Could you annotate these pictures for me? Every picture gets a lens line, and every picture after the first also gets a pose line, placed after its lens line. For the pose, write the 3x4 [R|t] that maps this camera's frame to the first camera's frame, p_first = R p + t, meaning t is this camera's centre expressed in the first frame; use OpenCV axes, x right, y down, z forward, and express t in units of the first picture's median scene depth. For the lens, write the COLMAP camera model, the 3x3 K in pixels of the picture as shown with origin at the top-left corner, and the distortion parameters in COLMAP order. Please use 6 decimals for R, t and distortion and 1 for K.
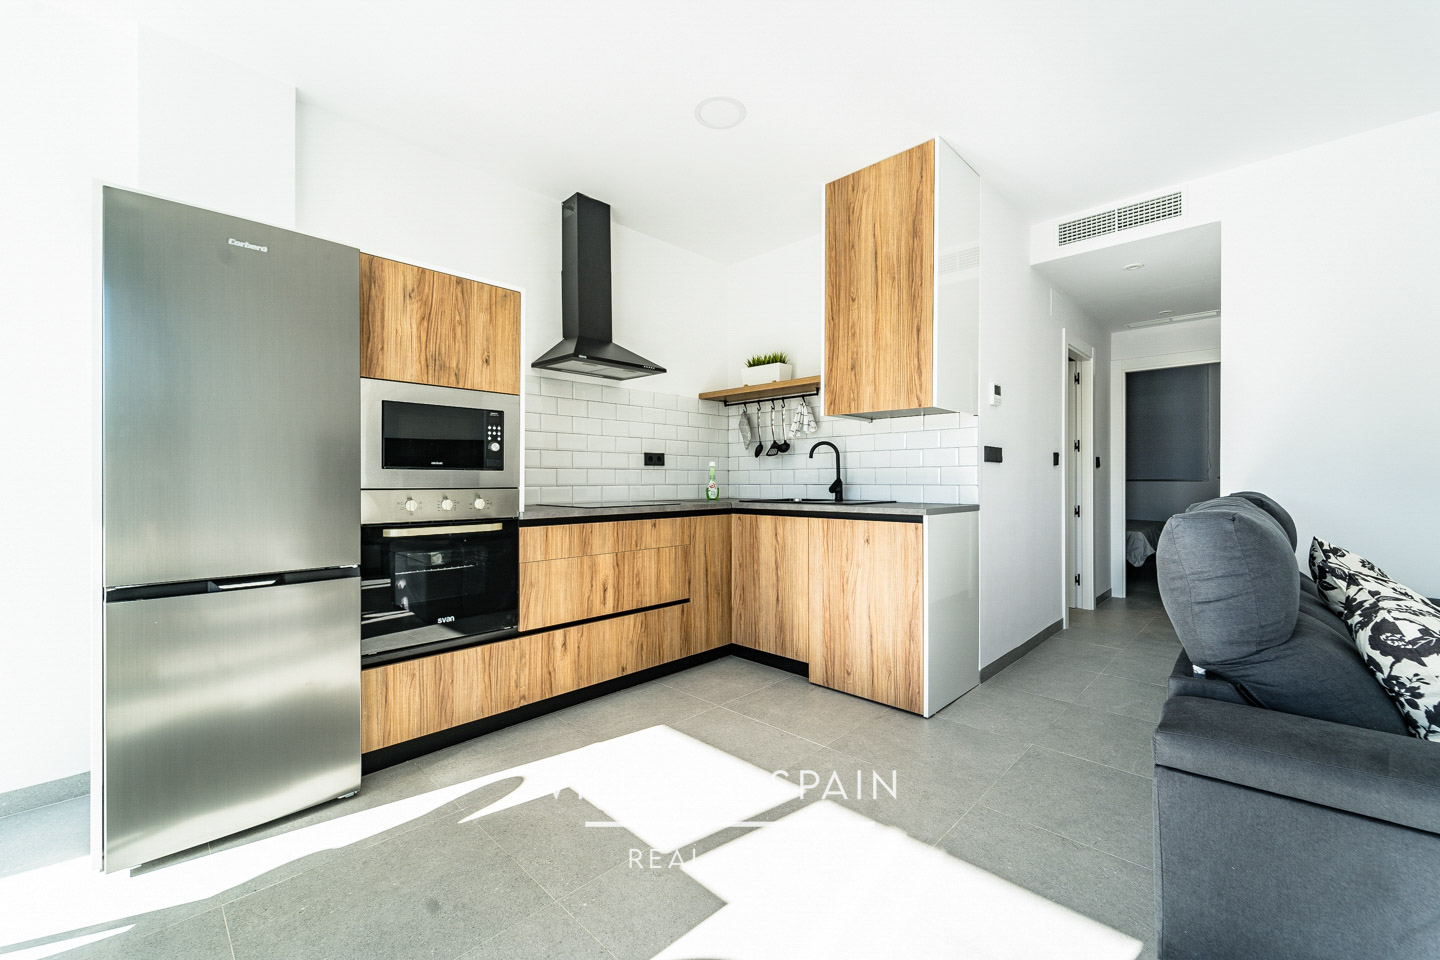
lens RADIAL K [[584.9, 0, 724.0], [0, 584.9, 477.9], [0, 0, 1]] dist [0.004697, -0.002814]
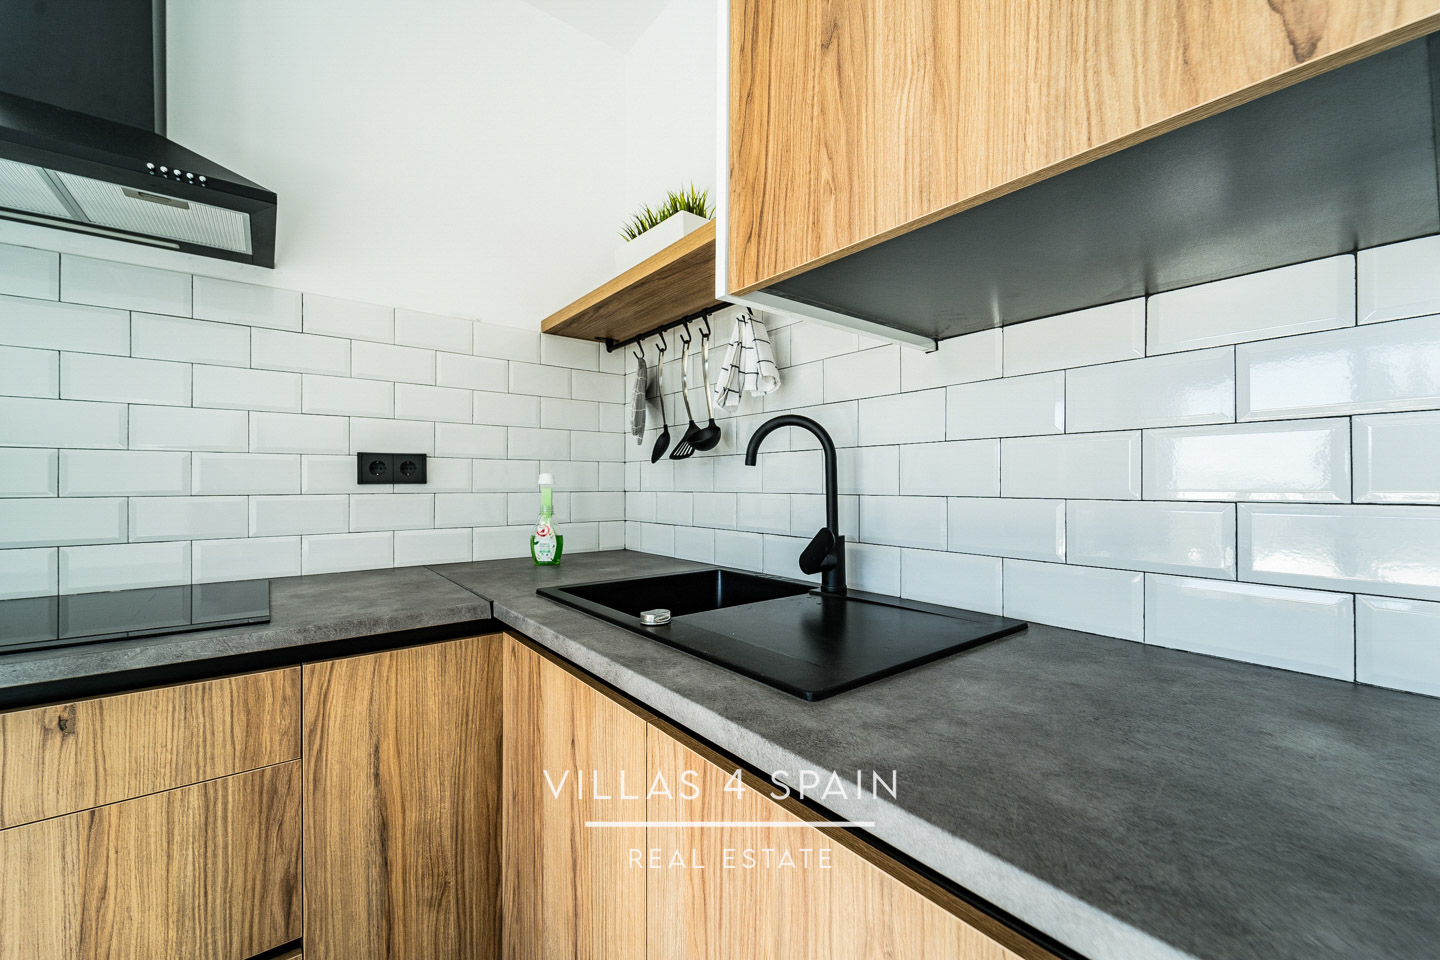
lens RADIAL K [[584.9, 0, 723.9], [0, 584.9, 480.5], [0, 0, 1]] dist [0.004697, -0.002814]
pose [[0.991551, 0.000901, -0.129714, 0.219040], [-0.001042, 0.999999, -0.001021, -0.030710], [0.129713, 0.001147, 0.991551, 0.821549]]
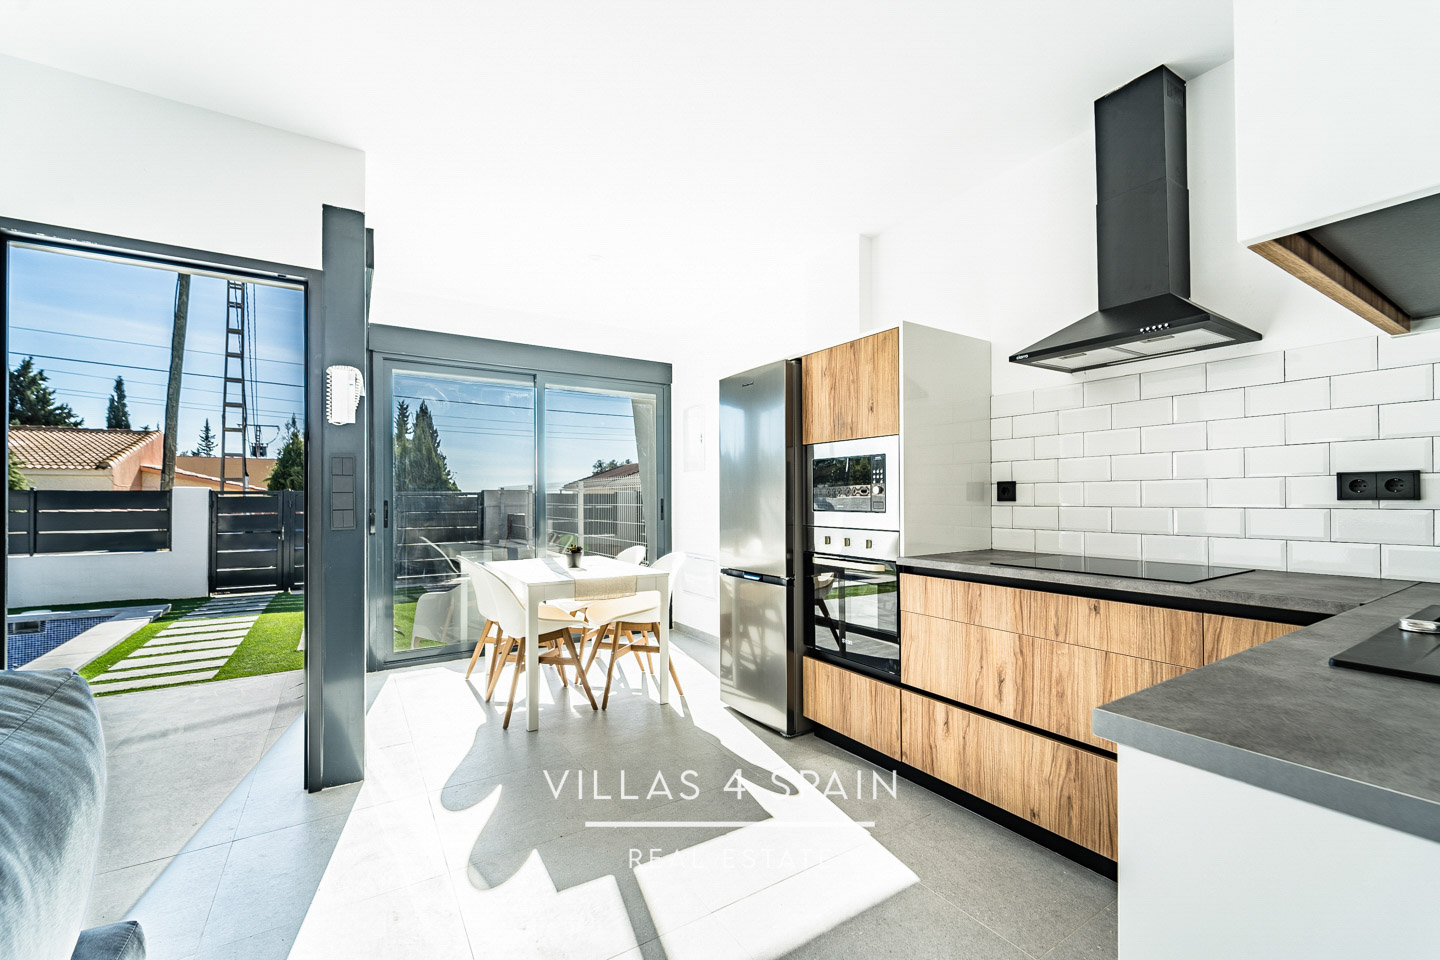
lens RADIAL K [[584.9, 0, 713.8], [0, 584.9, 490.8], [0, 0, 1]] dist [0.004697, -0.002814]
pose [[-0.230784, -0.009912, -0.972955, 0.568579], [0.007249, 0.999903, -0.011906, -0.035080], [0.972978, -0.009800, -0.230690, 0.809425]]
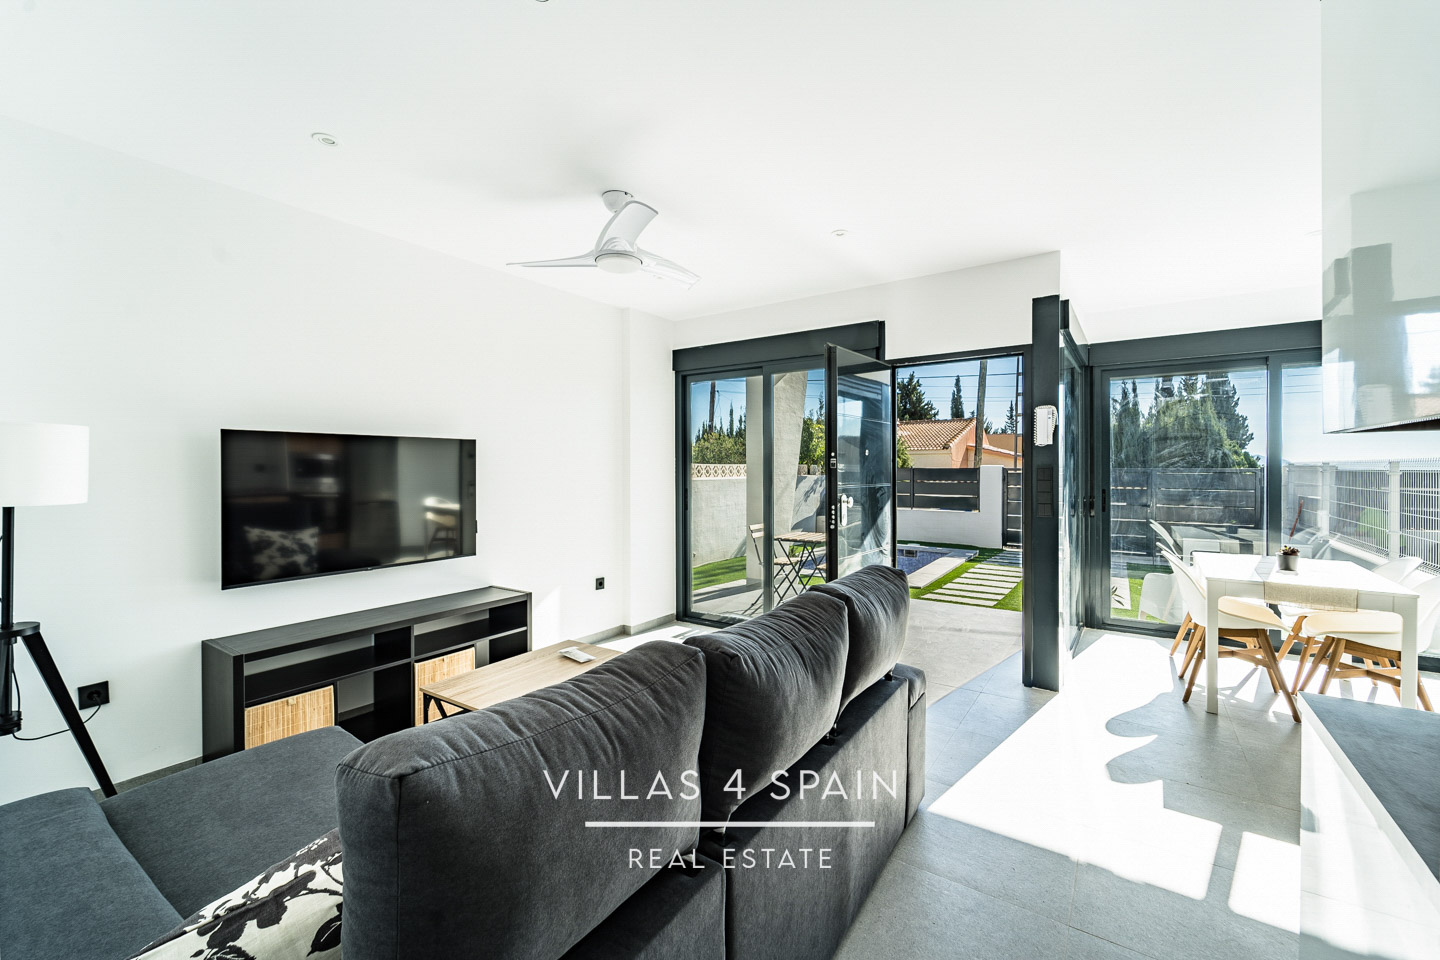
lens RADIAL K [[584.9, 0, 713.9], [0, 584.9, 465.7], [0, 0, 1]] dist [0.004697, -0.002814]
pose [[-0.989264, 0.006267, -0.146008, 0.744083], [0.007148, 0.999959, -0.005510, -0.100839], [0.145967, -0.006495, -0.989268, 1.221259]]
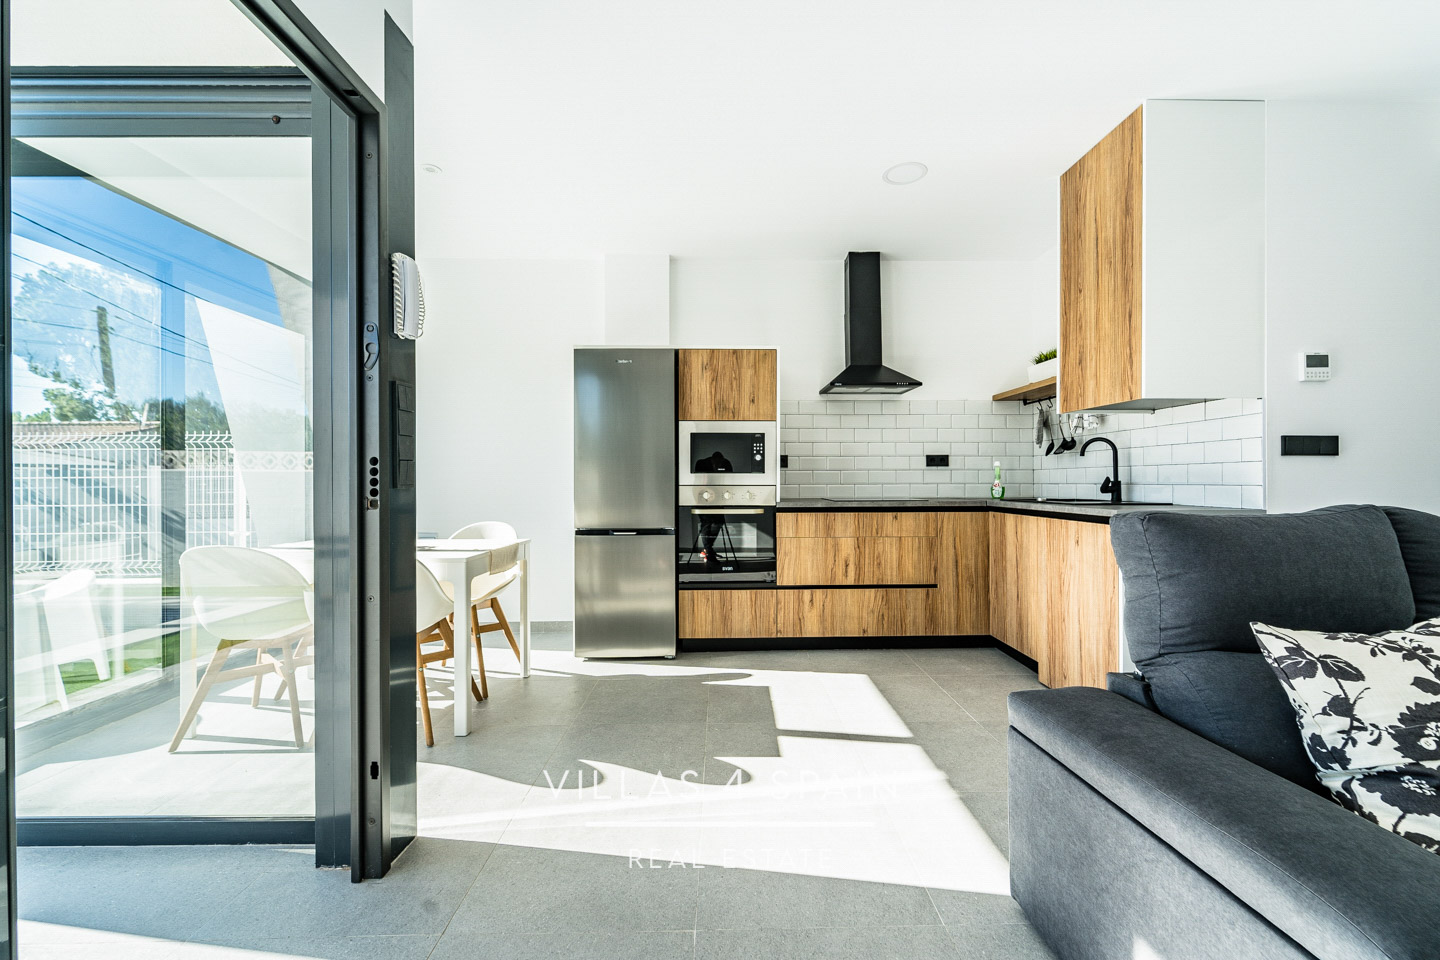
lens RADIAL K [[584.9, 0, 730.1], [0, 584.9, 476.7], [0, 0, 1]] dist [0.004697, -0.002814]
pose [[0.707355, -0.004401, -0.706845, 0.513016], [0.004742, 0.999988, -0.001480, -0.002118], [0.706842, -0.002305, 0.707367, -0.085908]]
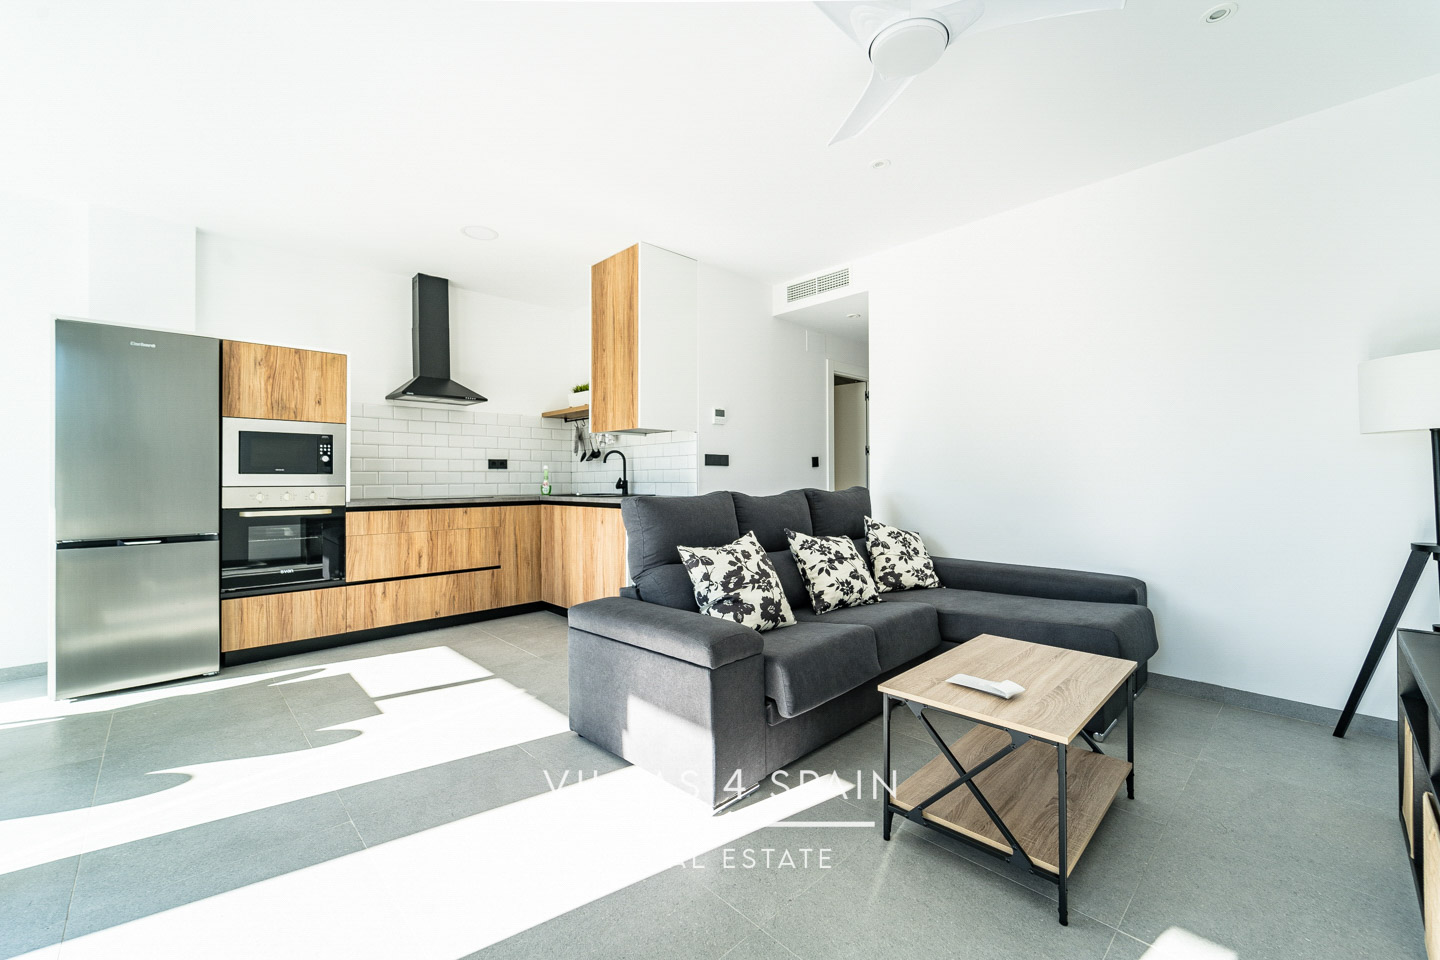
lens RADIAL K [[584.9, 0, 731.7], [0, 584.9, 473.5], [0, 0, 1]] dist [0.004697, -0.002814]
pose [[0.999682, -0.005059, -0.024712, 0.583684], [0.004926, 0.999973, -0.005467, -0.001048], [0.024739, 0.005343, 0.999680, -0.407106]]
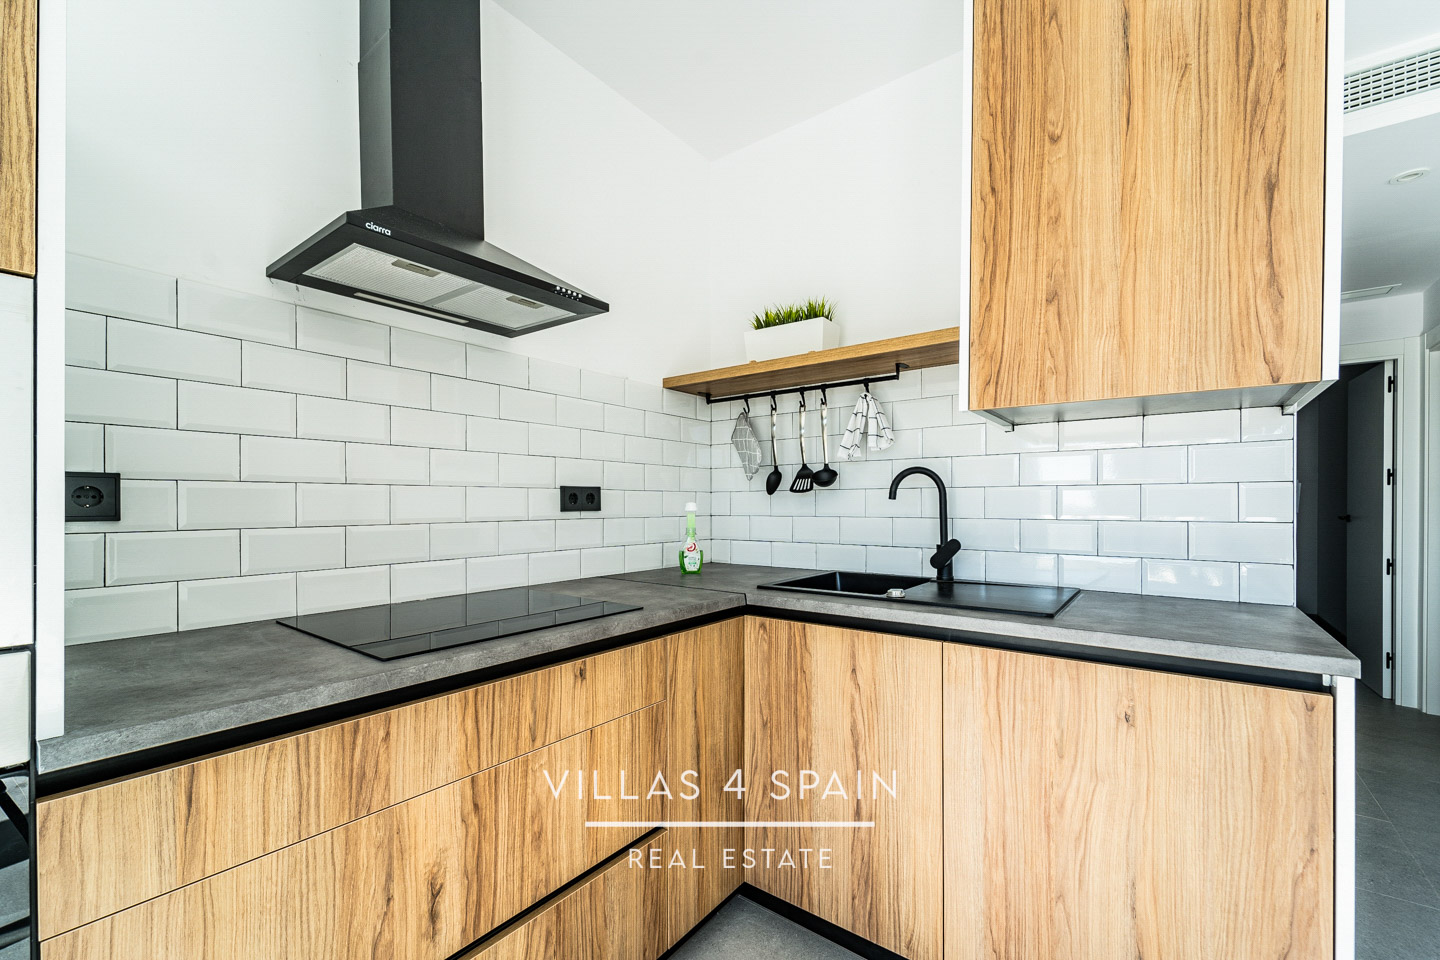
lens RADIAL K [[584.9, 0, 726.1], [0, 584.9, 506.0], [0, 0, 1]] dist [0.004697, -0.002814]
pose [[0.992449, 0.000415, 0.122659, -0.074188], [-0.001463, 0.999963, 0.008456, -0.039795], [-0.122651, -0.008571, 0.992413, 0.625785]]
